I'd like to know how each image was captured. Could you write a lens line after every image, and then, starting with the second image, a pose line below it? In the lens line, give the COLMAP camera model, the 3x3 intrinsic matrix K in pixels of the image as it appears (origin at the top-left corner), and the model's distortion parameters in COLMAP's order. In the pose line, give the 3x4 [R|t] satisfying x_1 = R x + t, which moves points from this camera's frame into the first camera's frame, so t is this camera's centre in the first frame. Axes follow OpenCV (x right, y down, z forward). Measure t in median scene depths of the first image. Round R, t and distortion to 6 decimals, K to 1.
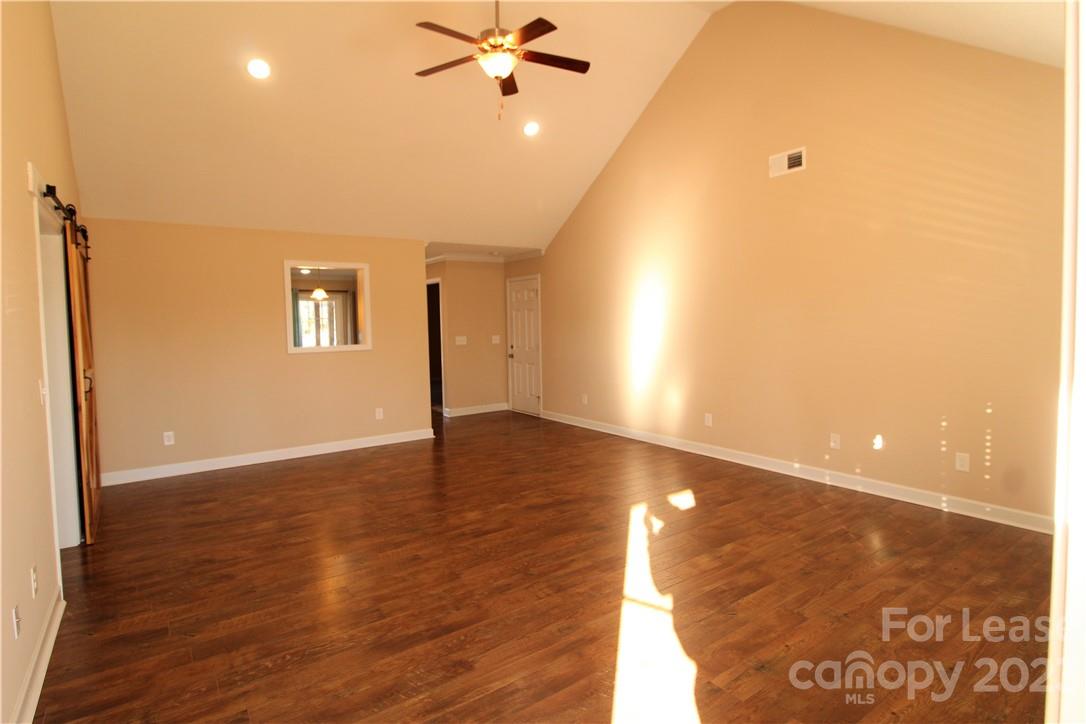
lens RADIAL K [[560.7, 0, 550.0], [0, 560.7, 344.2], [0, 0, 1]] dist [0.003477, -0.006550]
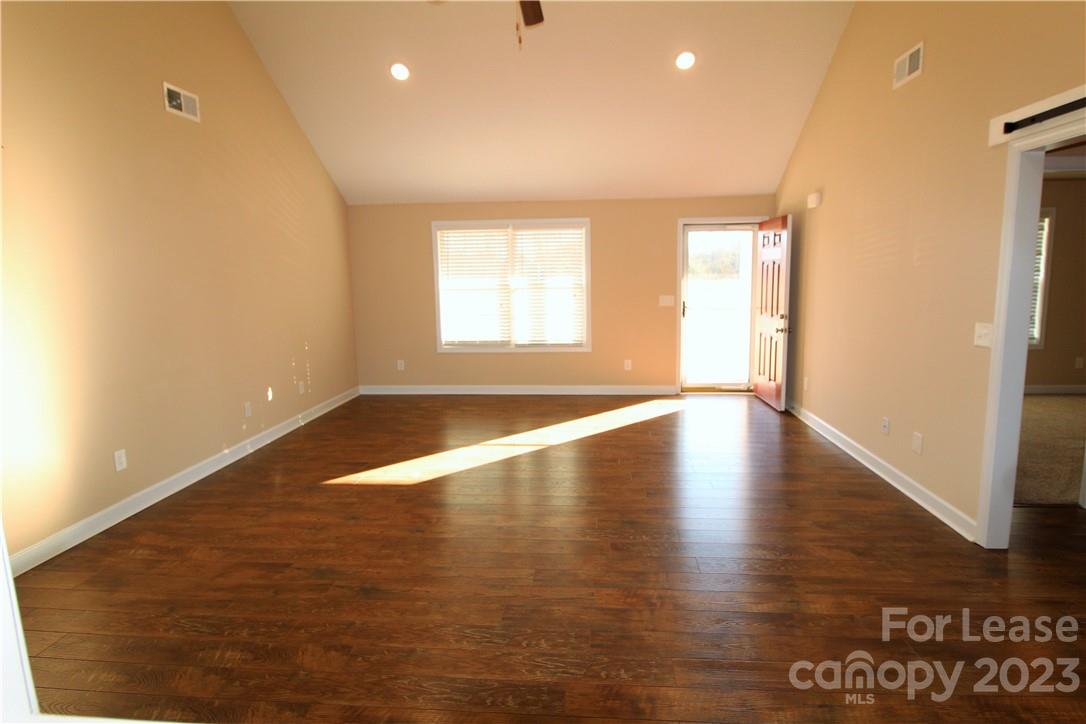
lens RADIAL K [[560.7, 0, 546.8], [0, 560.7, 350.1], [0, 0, 1]] dist [0.003477, -0.006550]
pose [[-0.764480, -0.057726, 0.642058, -0.671655], [0.060194, 0.985239, 0.160252, -0.079093], [-0.641831, 0.161157, -0.749721, 1.649541]]
